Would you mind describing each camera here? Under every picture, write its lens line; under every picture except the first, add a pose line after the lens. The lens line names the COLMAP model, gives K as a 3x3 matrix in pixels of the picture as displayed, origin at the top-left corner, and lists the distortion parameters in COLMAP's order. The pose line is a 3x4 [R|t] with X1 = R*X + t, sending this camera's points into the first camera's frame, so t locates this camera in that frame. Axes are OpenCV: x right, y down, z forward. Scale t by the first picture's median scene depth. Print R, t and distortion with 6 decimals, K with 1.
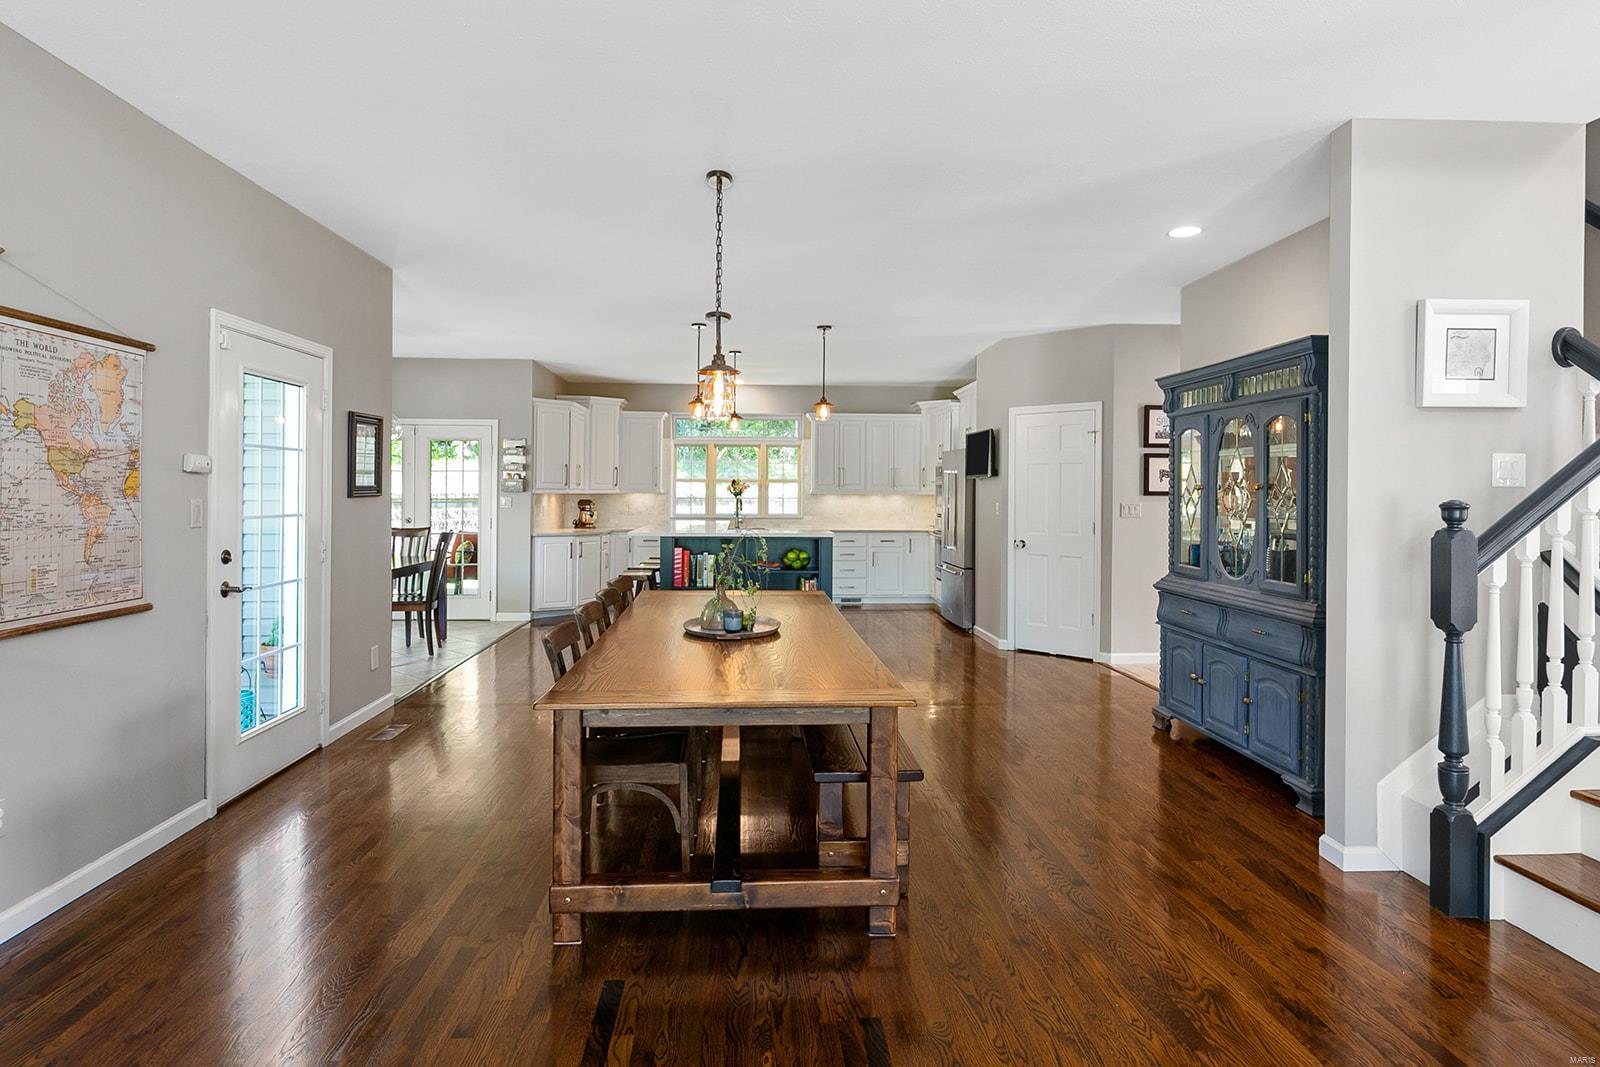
lens RADIAL K [[891.0, 0, 805.0], [0, 891.0, 496.7], [0, 0, 1]] dist [0.006040, 0.001352]
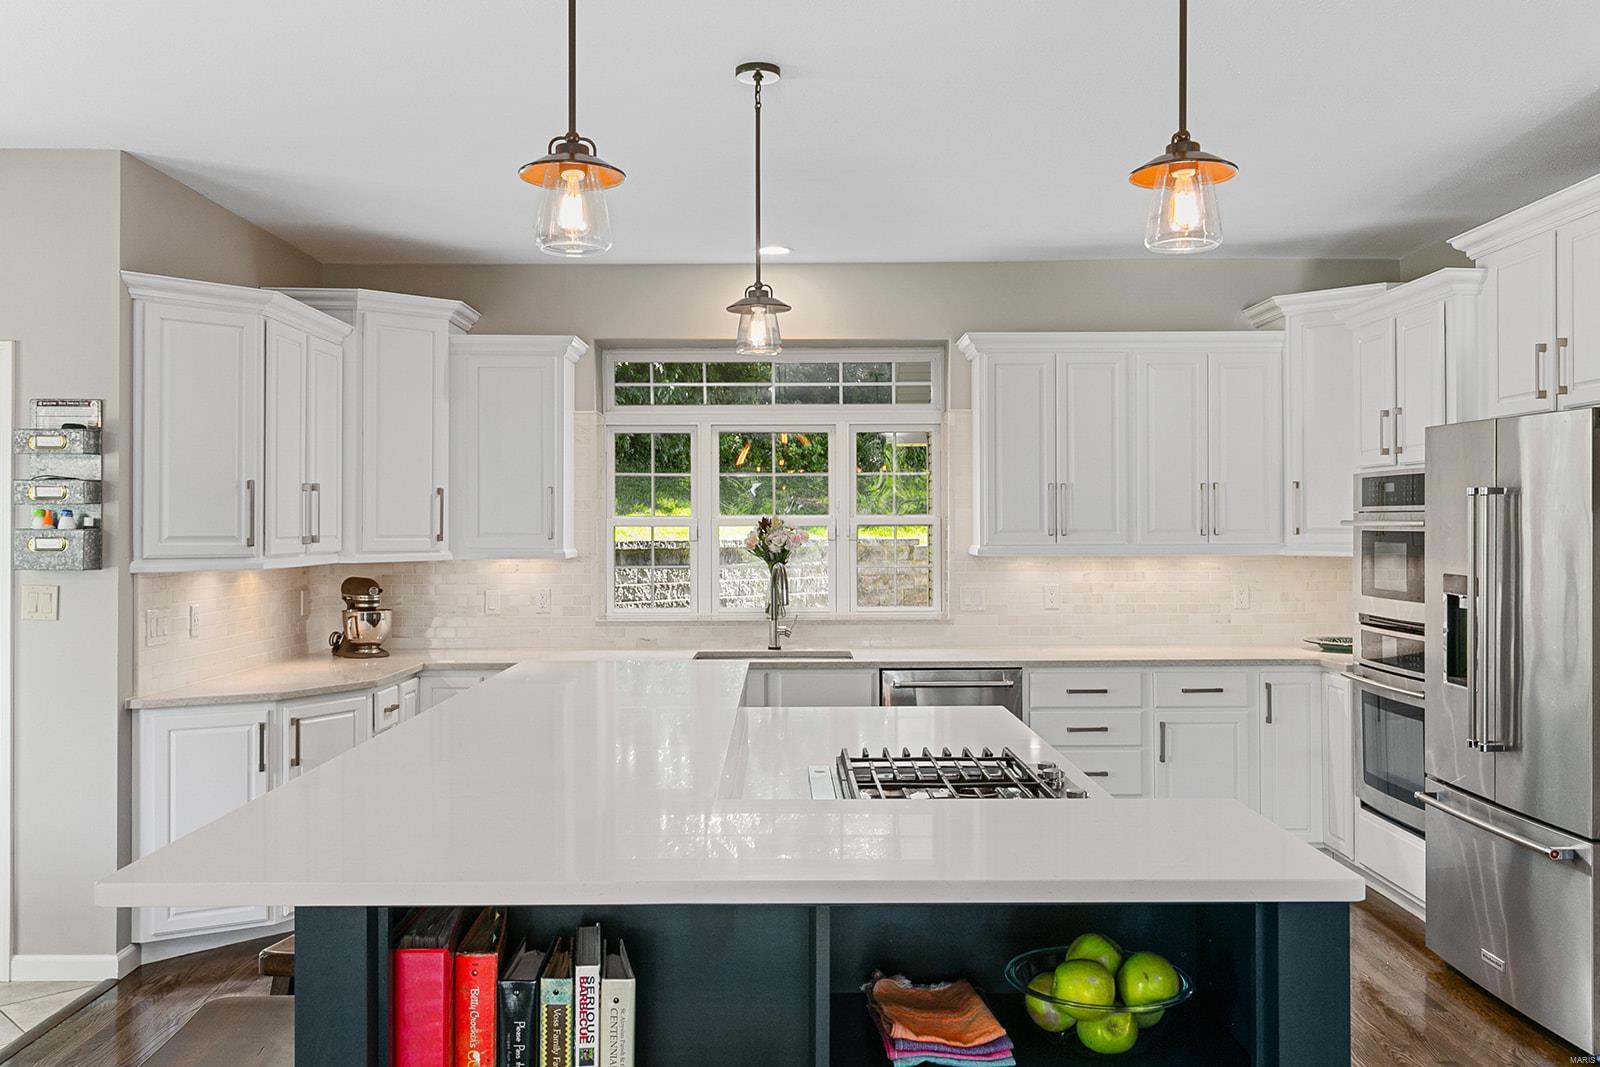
lens RADIAL K [[1324.3, 0, 801.7], [0, 1324.3, 526.3], [0, 0, 1]] dist [0.006745, -0.001987]
pose [[0.998244, -0.009845, -0.058408, -0.034609], [0.009668, 0.999948, -0.003296, -0.015202], [0.058437, 0.002726, 0.998287, 0.484427]]
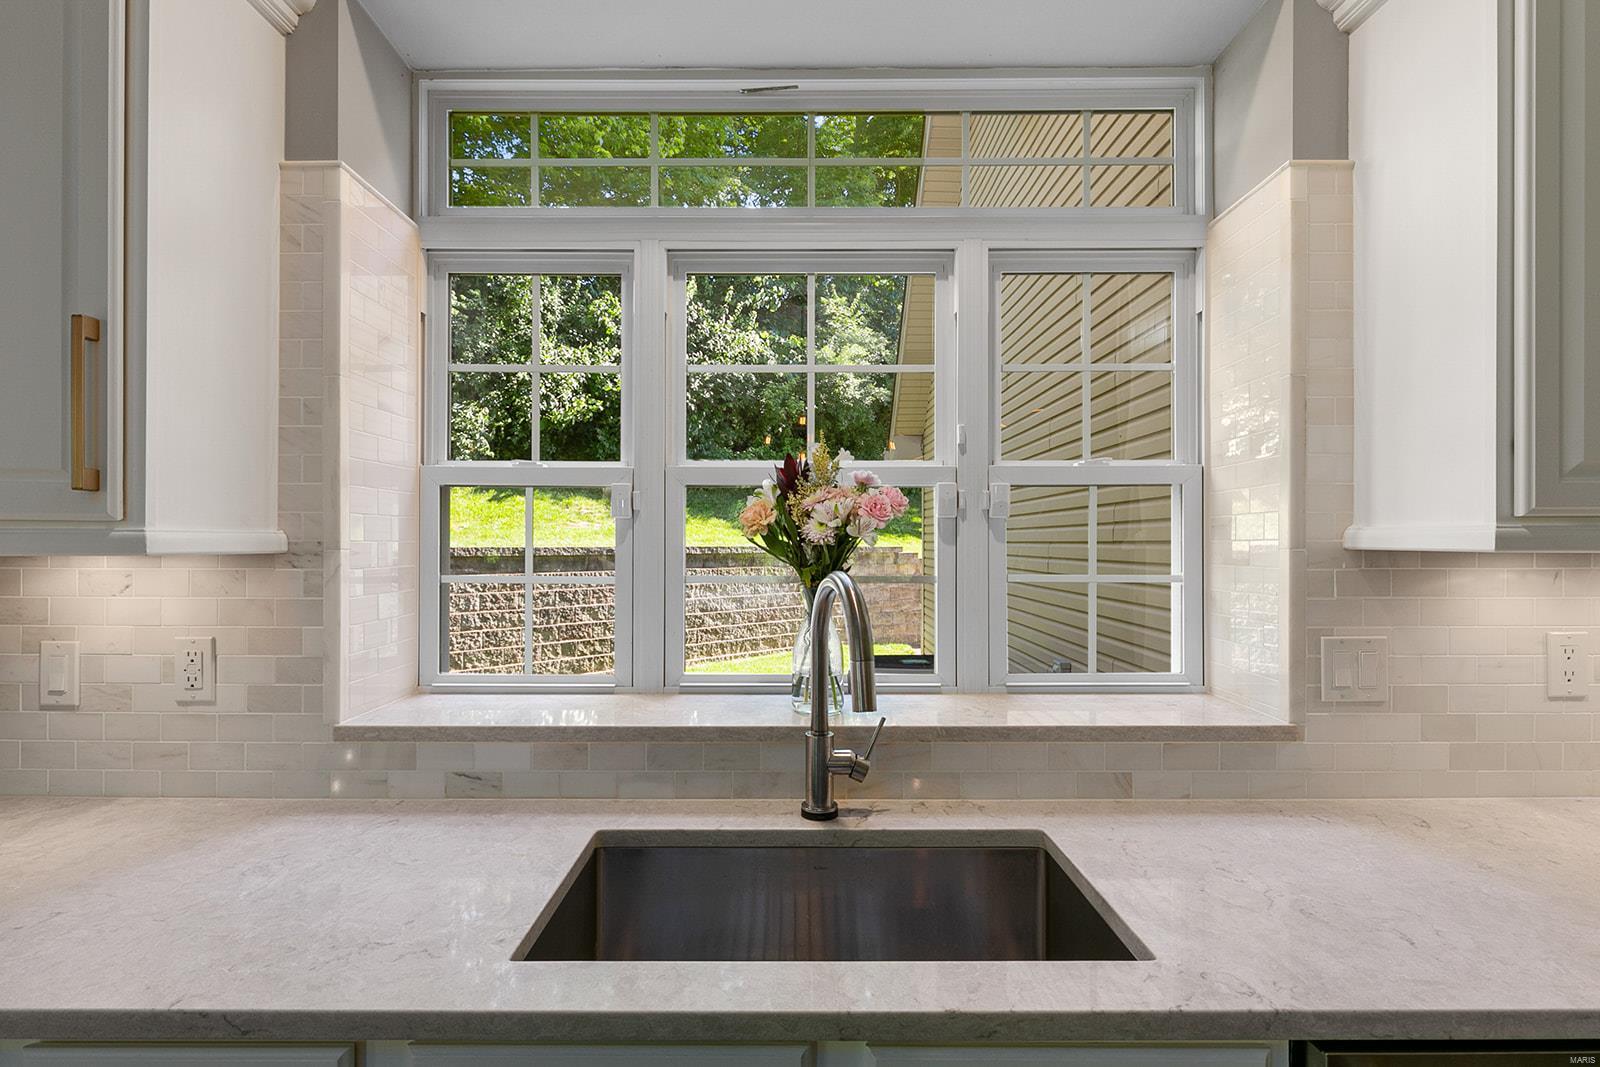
lens RADIAL K [[809.2, 0, 792.5], [0, 809.2, 537.4], [0, 0, 1]] dist [-0.010413, 0.000265]
pose [[0.997896, -0.006248, -0.064532, -0.077443], [0.005588, 0.999930, -0.010402, -0.005078], [0.064593, 0.010019, 0.997861, 0.943269]]
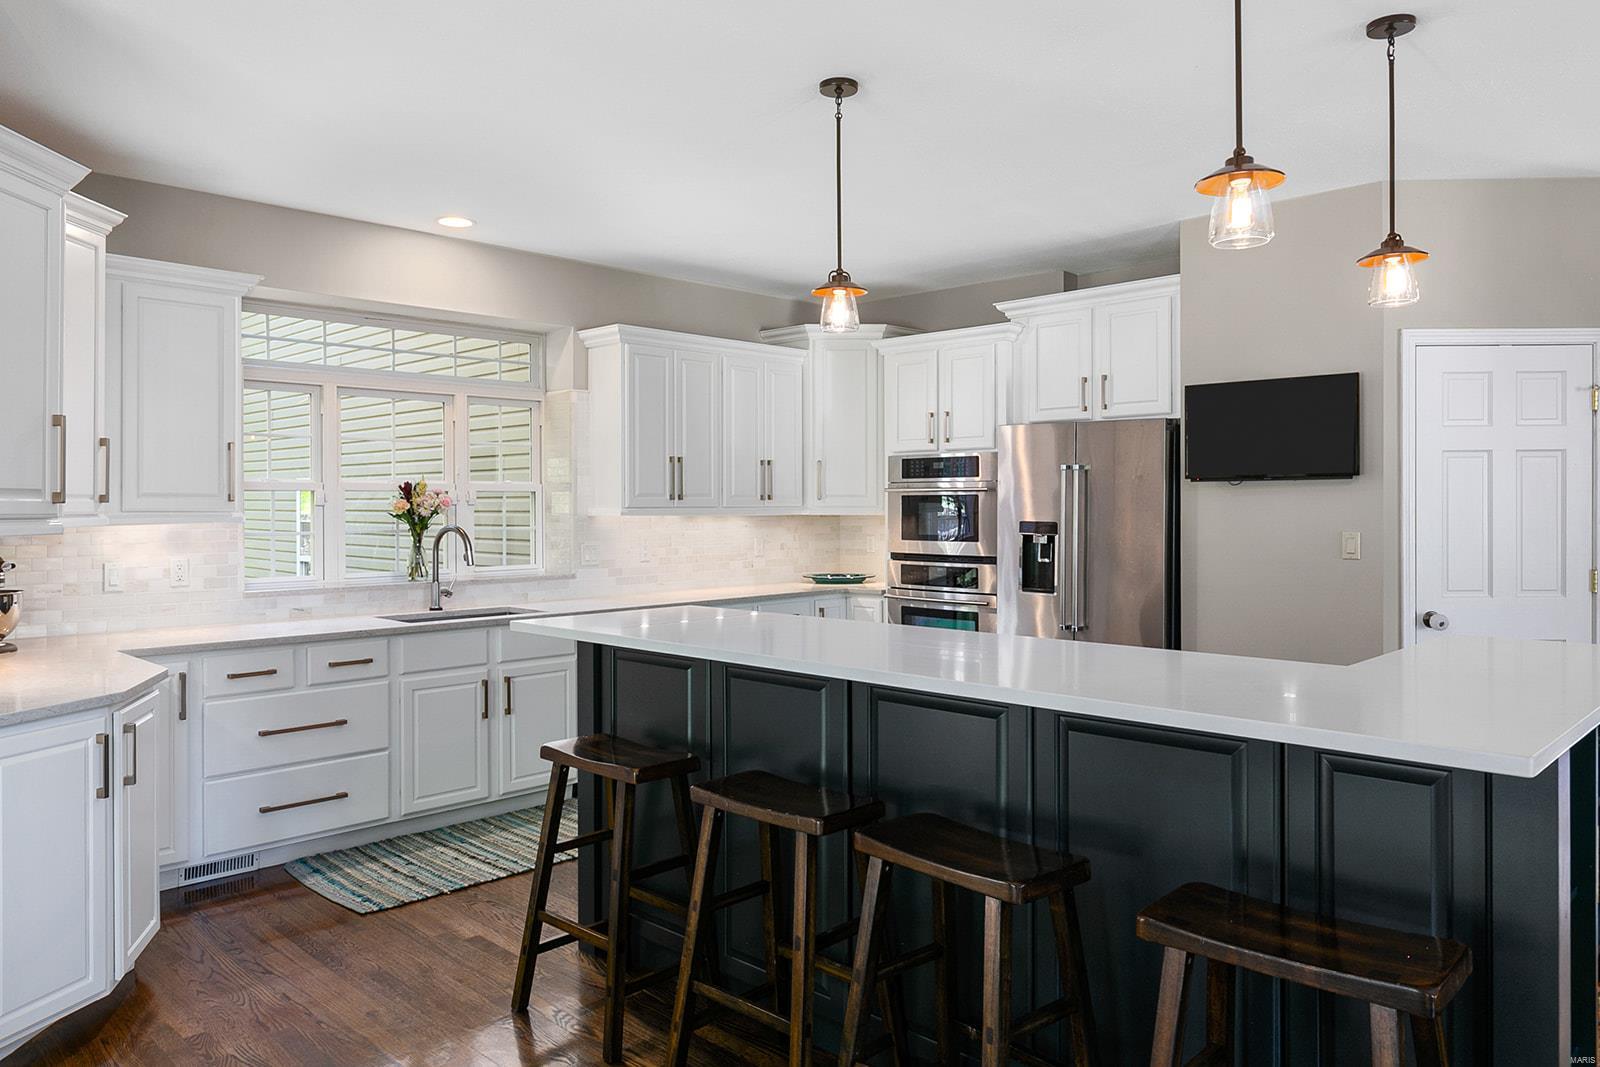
lens RADIAL K [[1100.6, 0, 800.1], [0, 1100.6, 523.8], [0, 0, 1]] dist [0.014207, 0.001643]
pose [[0.740704, -0.021109, 0.671500, -0.295392], [0.010477, 0.999748, 0.019871, -0.010137], [-0.671750, -0.007683, 0.740738, 0.587693]]
